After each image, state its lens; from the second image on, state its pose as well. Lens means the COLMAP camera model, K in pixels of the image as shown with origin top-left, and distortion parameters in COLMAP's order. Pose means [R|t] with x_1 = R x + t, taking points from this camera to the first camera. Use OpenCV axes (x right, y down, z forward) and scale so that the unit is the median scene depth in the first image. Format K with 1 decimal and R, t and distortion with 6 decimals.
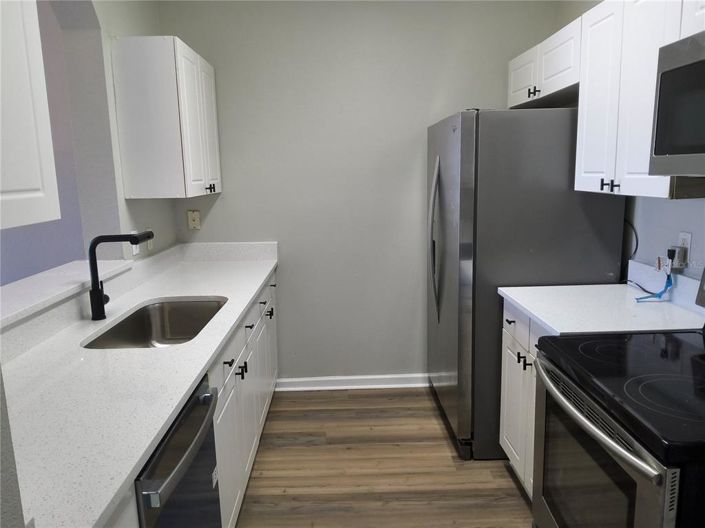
lens RADIAL K [[531.9, 0, 351.1], [0, 531.9, 268.8], [0, 0, 1]] dist [0.070213, -0.097805]
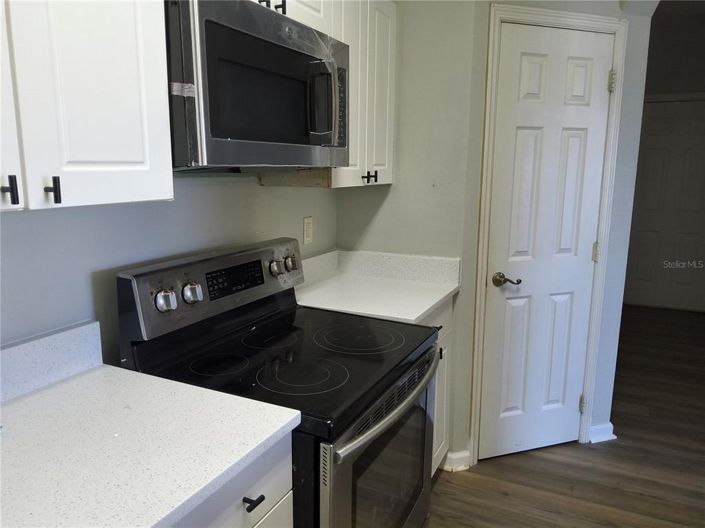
lens RADIAL K [[531.9, 0, 352.8], [0, 531.9, 265.4], [0, 0, 1]] dist [0.070213, -0.097805]
pose [[0.890693, 0.102118, -0.442987, 0.034356], [-0.096974, 0.994695, 0.034318, -0.070457], [0.444141, 0.012391, 0.895871, 0.450769]]
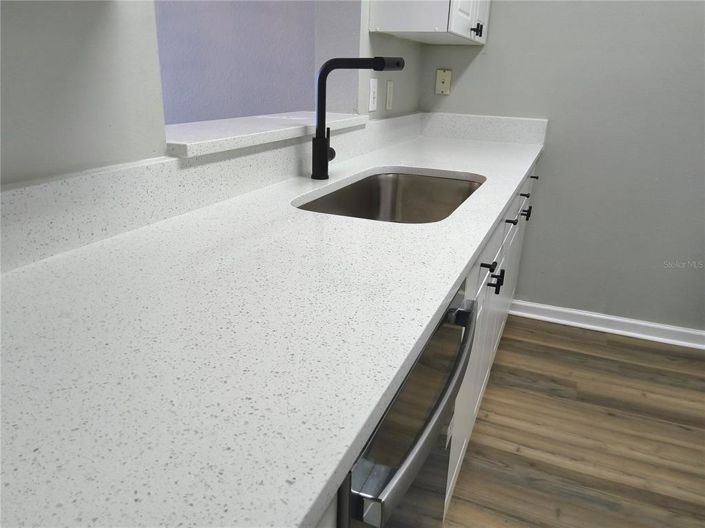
lens RADIAL K [[531.9, 0, 355.6], [0, 531.9, 270.5], [0, 0, 1]] dist [0.070213, -0.097805]
pose [[0.917280, 0.186062, -0.352106, -0.110636], [-0.124514, 0.973815, 0.190213, 0.058274], [0.378277, -0.130637, 0.916428, 0.258673]]
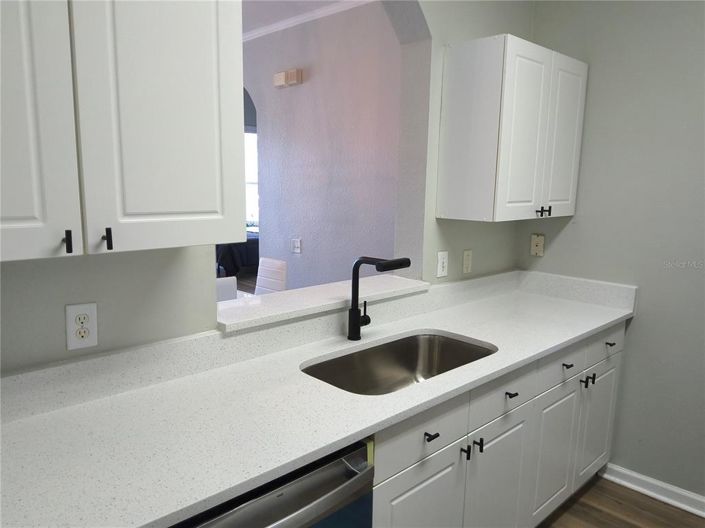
lens RADIAL K [[531.9, 0, 353.5], [0, 531.9, 271.6], [0, 0, 1]] dist [0.070213, -0.097805]
pose [[0.678868, 0.155730, -0.717556, 0.172991], [-0.162286, 0.984905, 0.060216, -0.071072], [0.716102, 0.075570, 0.693893, 0.256492]]
